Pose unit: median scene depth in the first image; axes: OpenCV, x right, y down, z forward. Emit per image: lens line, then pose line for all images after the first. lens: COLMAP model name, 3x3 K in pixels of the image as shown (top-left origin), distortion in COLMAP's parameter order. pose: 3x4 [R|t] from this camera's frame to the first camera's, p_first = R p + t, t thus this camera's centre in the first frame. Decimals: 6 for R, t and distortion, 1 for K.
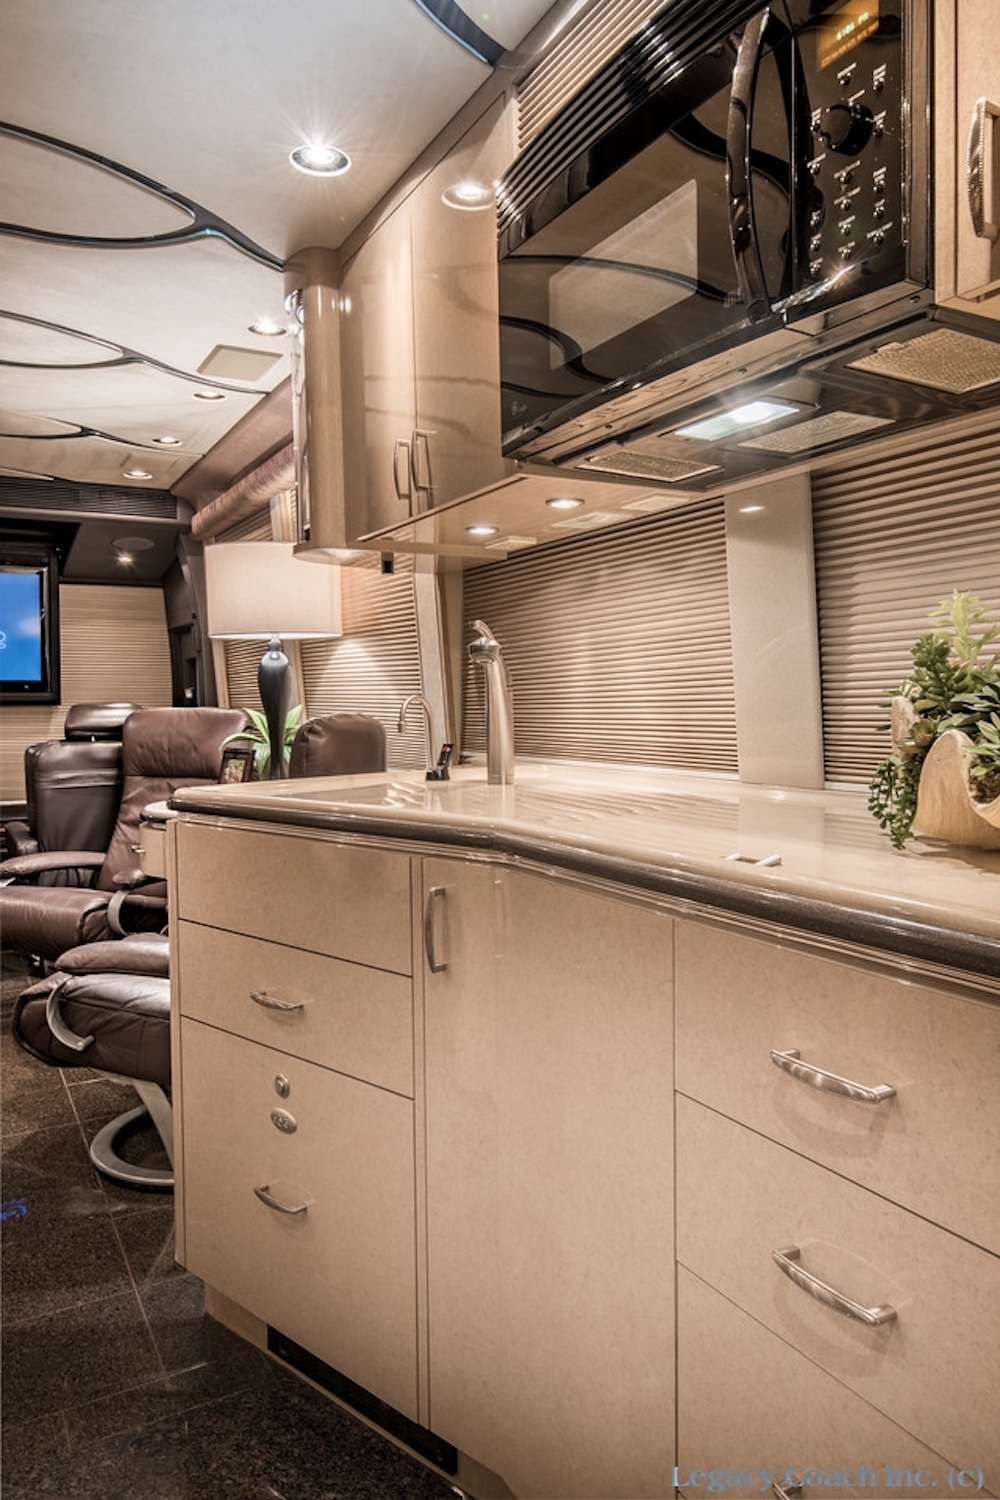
lens RADIAL K [[1076.0, 0, 558.1], [0, 1076.0, 753.5], [0, 0, 1]] dist [0.003953, -0.000836]
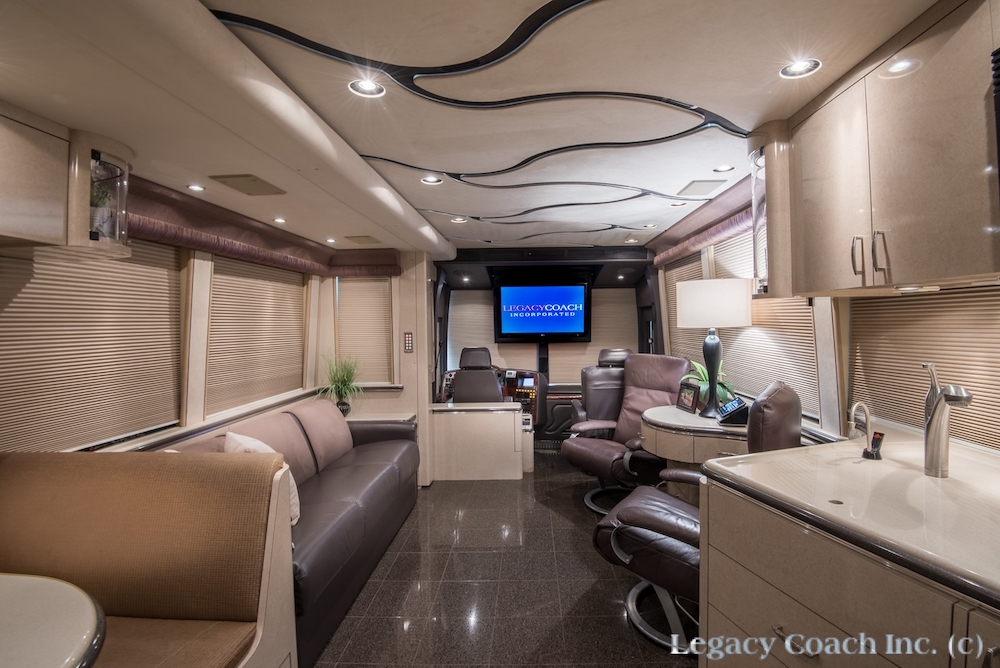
lens RADIAL K [[478.9, 0, 500.0], [0, 478.9, 334.0], [0, 0, 1]] dist [-0.057469, -0.000244]
pose [[0.830477, 0.010003, -0.556963, -0.111694], [-0.023191, 0.999593, -0.016628, -0.074256], [0.556570, 0.026726, 0.830371, 0.110570]]
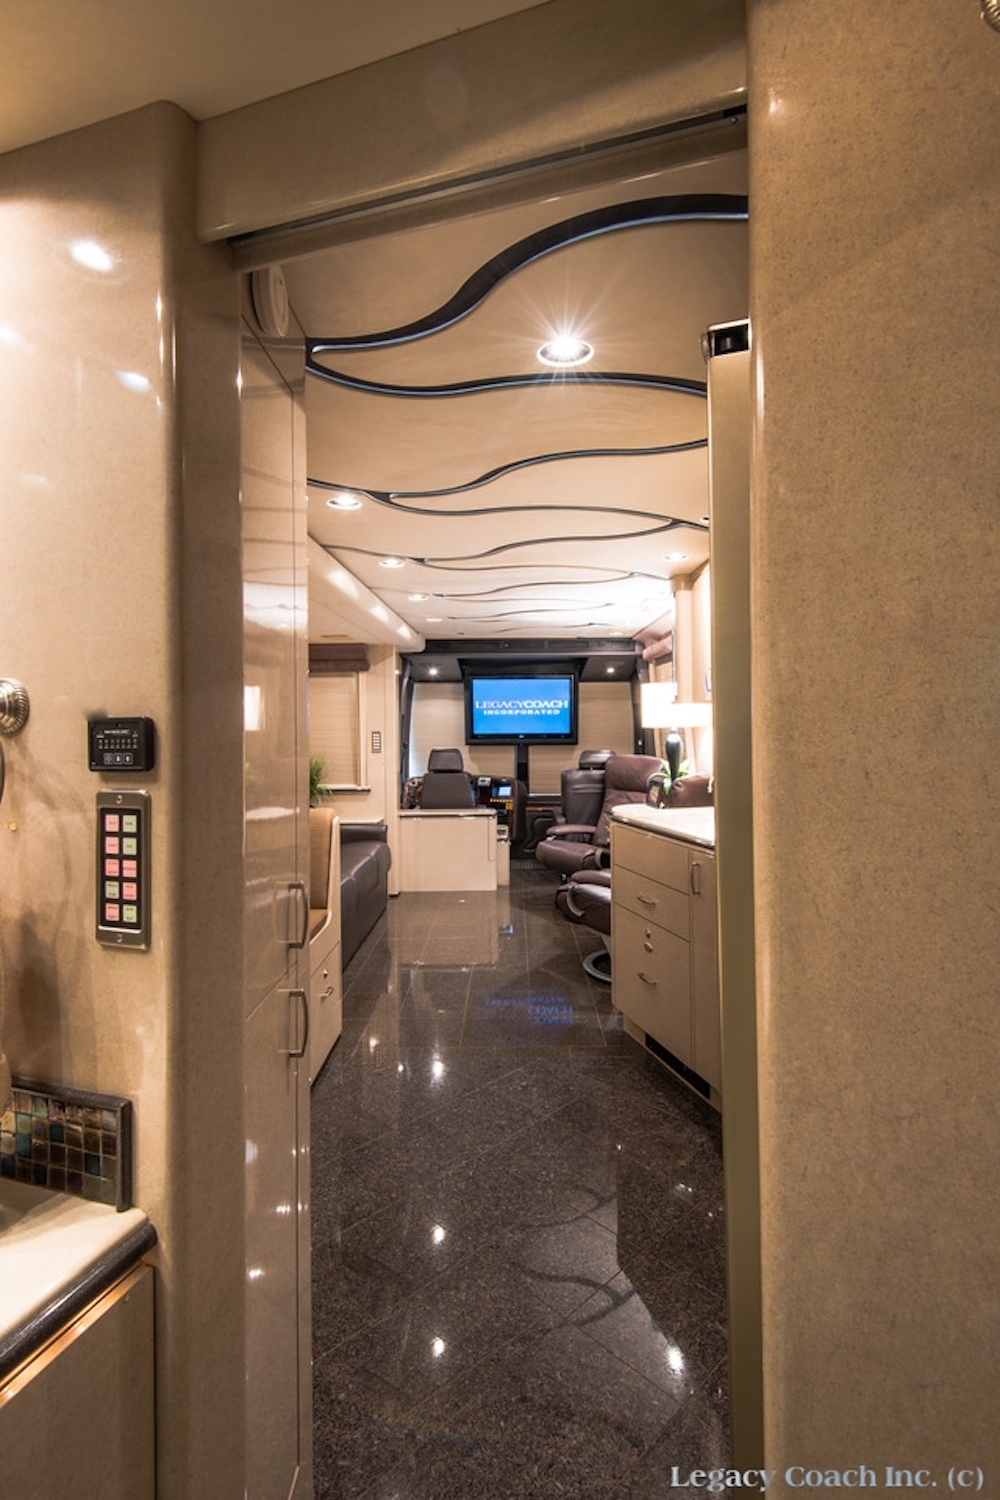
lens RADIAL K [[718.3, 0, 501.5], [0, 718.3, 714.9], [0, 0, 1]] dist [-0.057469, -0.000244]
pose [[0.856500, -0.003280, -0.516137, 0.148870], [-0.026724, 0.998357, -0.050692, -0.054081], [0.515455, 0.057211, 0.855005, -0.306007]]
